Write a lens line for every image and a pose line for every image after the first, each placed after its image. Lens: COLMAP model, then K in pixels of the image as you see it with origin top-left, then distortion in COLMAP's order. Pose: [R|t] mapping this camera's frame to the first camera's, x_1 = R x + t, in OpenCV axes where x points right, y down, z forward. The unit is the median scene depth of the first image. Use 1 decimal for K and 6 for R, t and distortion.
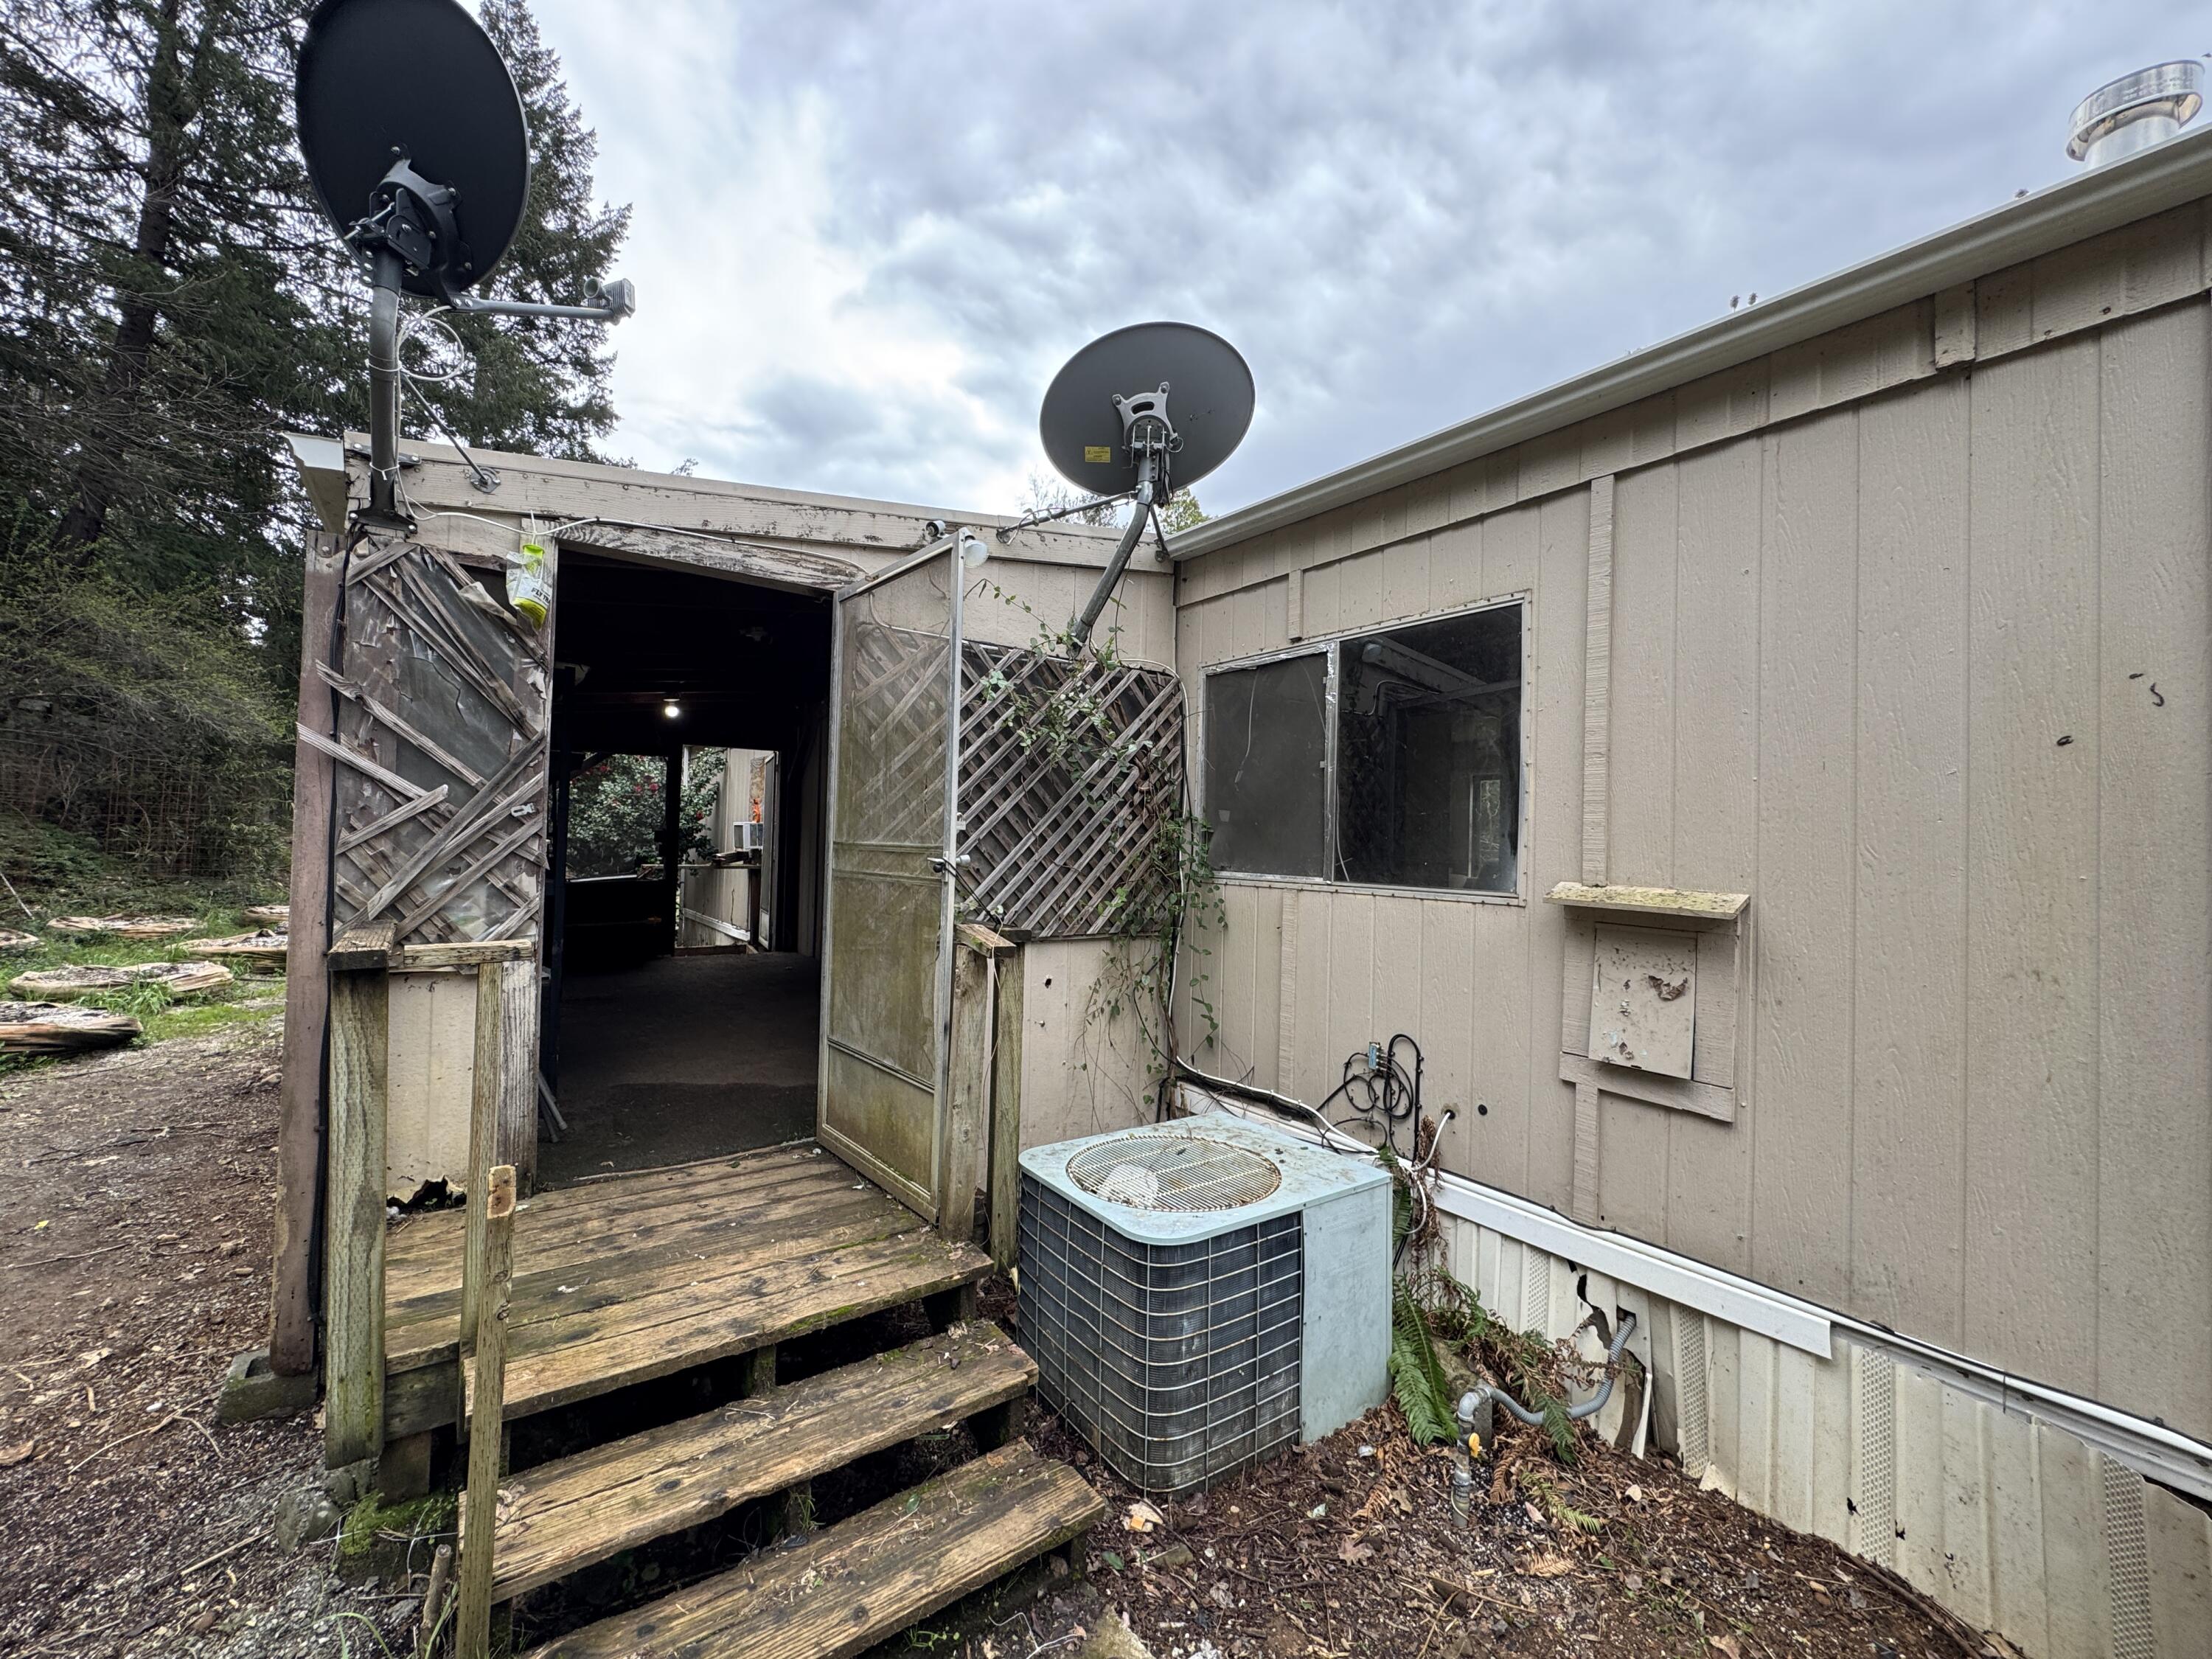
lens RADIAL K [[877.3, 0, 1099.7], [0, 877.3, 833.3], [0, 0, 1]] dist [-0.003008, 0.000646]
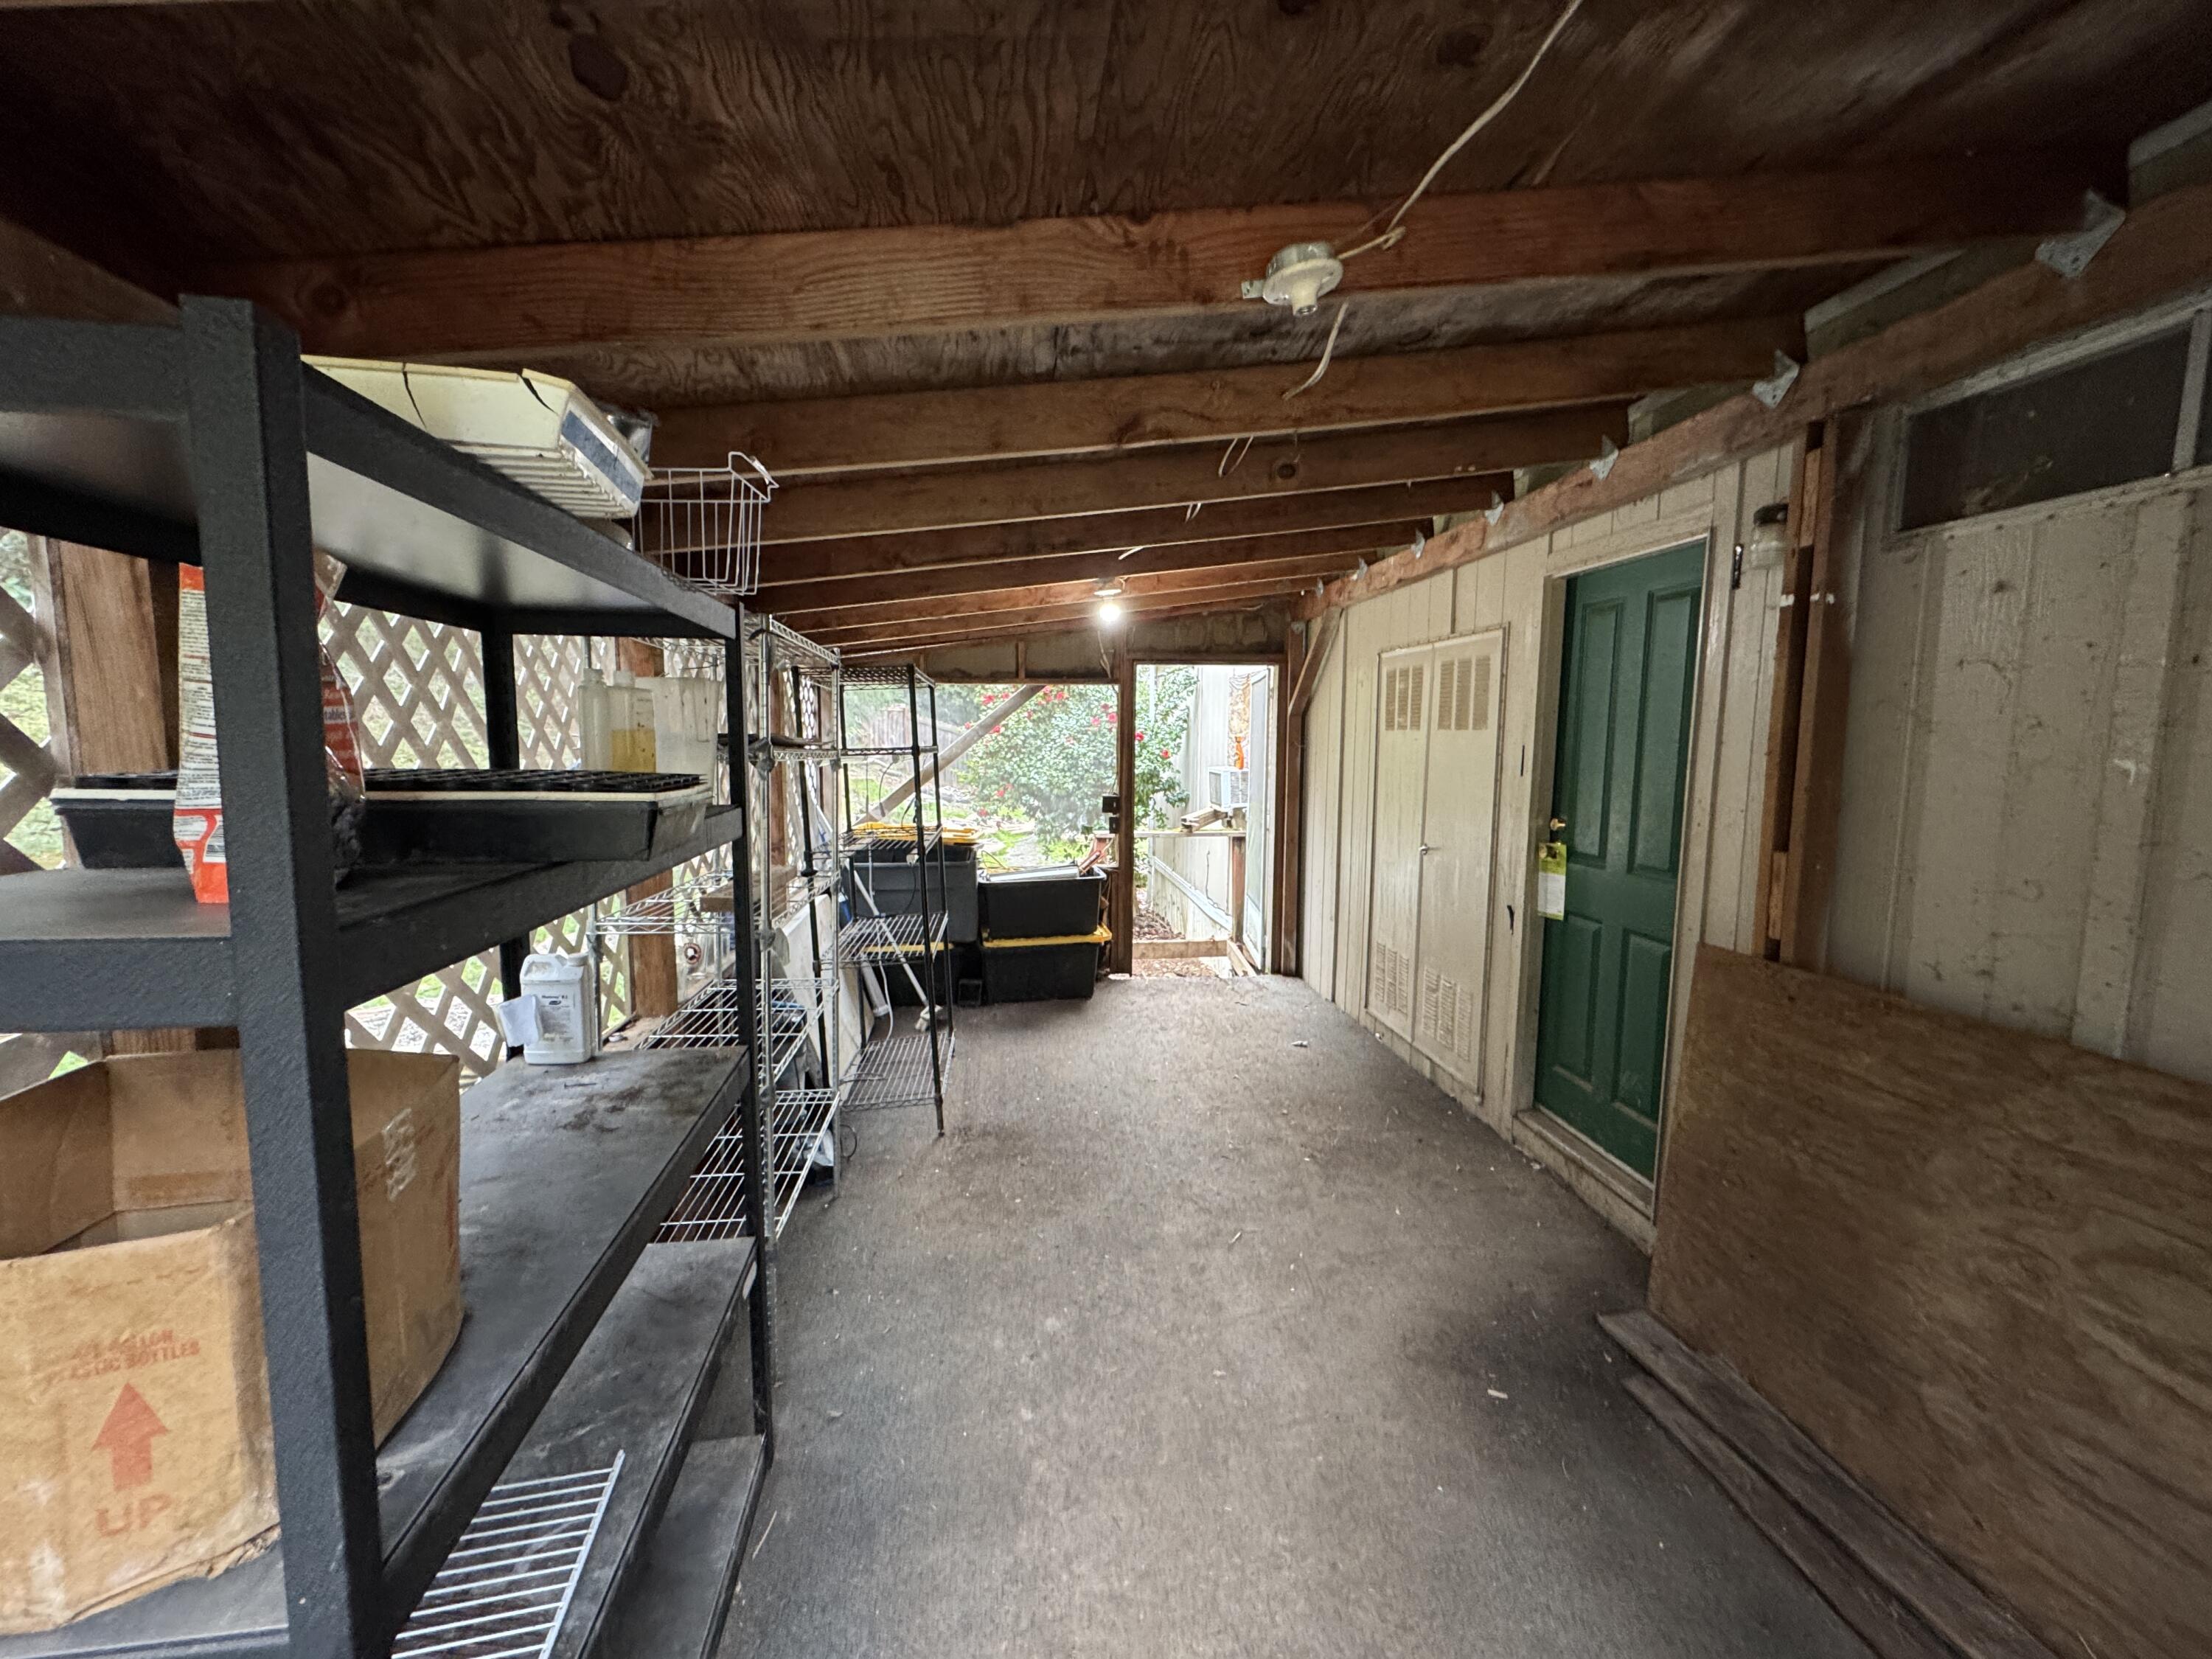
lens RADIAL K [[877.3, 0, 1102.5], [0, 877.3, 826.0], [0, 0, 1]] dist [-0.003008, 0.000646]
pose [[0.872007, 0.027657, -0.488712, -0.143386], [0.024940, 0.994596, 0.100786, -0.039579], [0.488858, -0.100074, 0.866604, 0.336868]]
